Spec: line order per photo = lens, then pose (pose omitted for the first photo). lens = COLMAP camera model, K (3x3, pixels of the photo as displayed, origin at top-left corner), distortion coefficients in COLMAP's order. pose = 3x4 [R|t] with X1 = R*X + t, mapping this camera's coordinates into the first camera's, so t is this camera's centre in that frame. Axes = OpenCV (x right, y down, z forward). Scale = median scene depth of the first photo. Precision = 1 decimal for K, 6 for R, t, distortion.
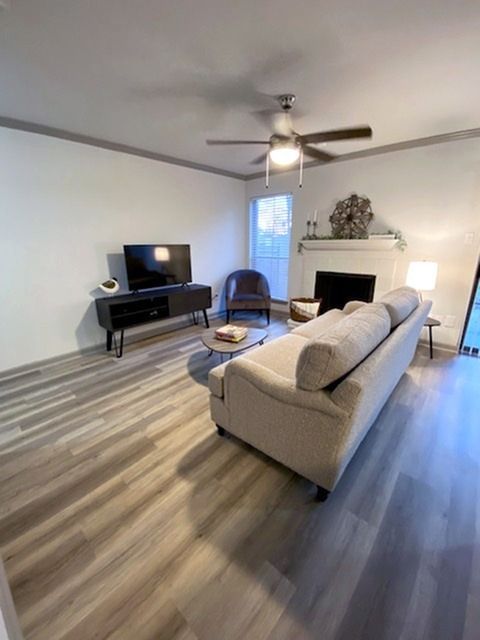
lens RADIAL K [[260.6, 0, 240.0], [0, 260.6, 320.0], [0, 0, 1]] dist [0.015721, -0.018069]
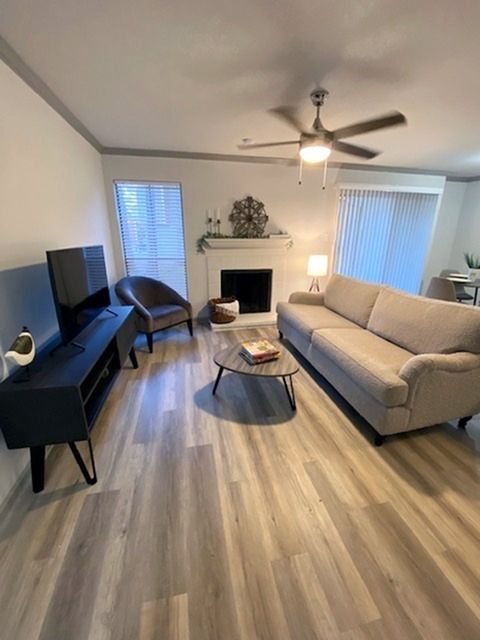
lens RADIAL K [[260.6, 0, 240.0], [0, 260.6, 320.0], [0, 0, 1]] dist [0.015721, -0.018069]
pose [[0.583297, -0.240834, 0.775734, -0.570531], [0.229344, 0.965005, 0.127145, -0.137861], [-0.779209, 0.103747, 0.618118, 0.428366]]
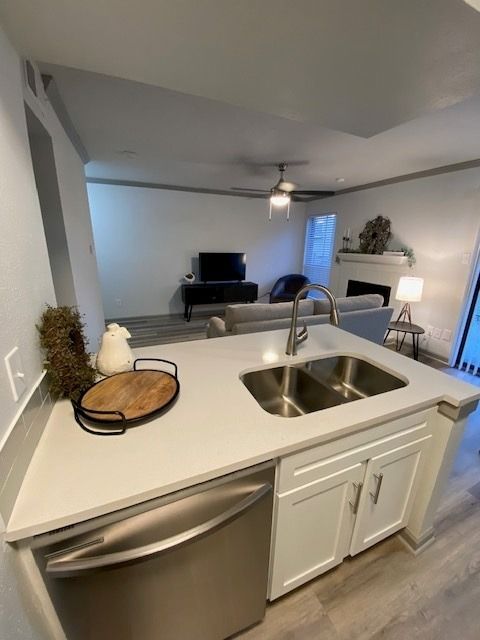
lens RADIAL K [[260.6, 0, 240.0], [0, 260.6, 320.0], [0, 0, 1]] dist [0.015721, -0.018069]
pose [[0.898918, 0.145708, -0.413176, 0.441855], [-0.150279, 0.988407, 0.021614, 0.044747], [0.411536, 0.042662, 0.910394, -0.298220]]
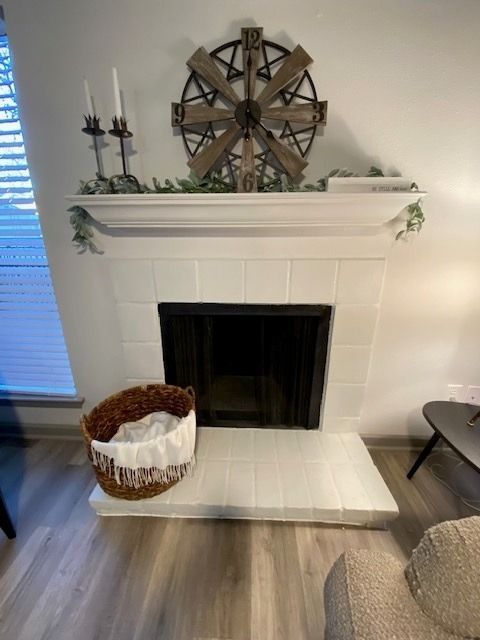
lens RADIAL K [[260.6, 0, 240.0], [0, 260.6, 320.0], [0, 0, 1]] dist [0.015721, -0.018069]
pose [[0.779414, -0.181729, 0.599573, 0.217012], [0.178095, 0.981793, 0.066065, -0.205558], [-0.600662, 0.055288, 0.797589, 0.836263]]
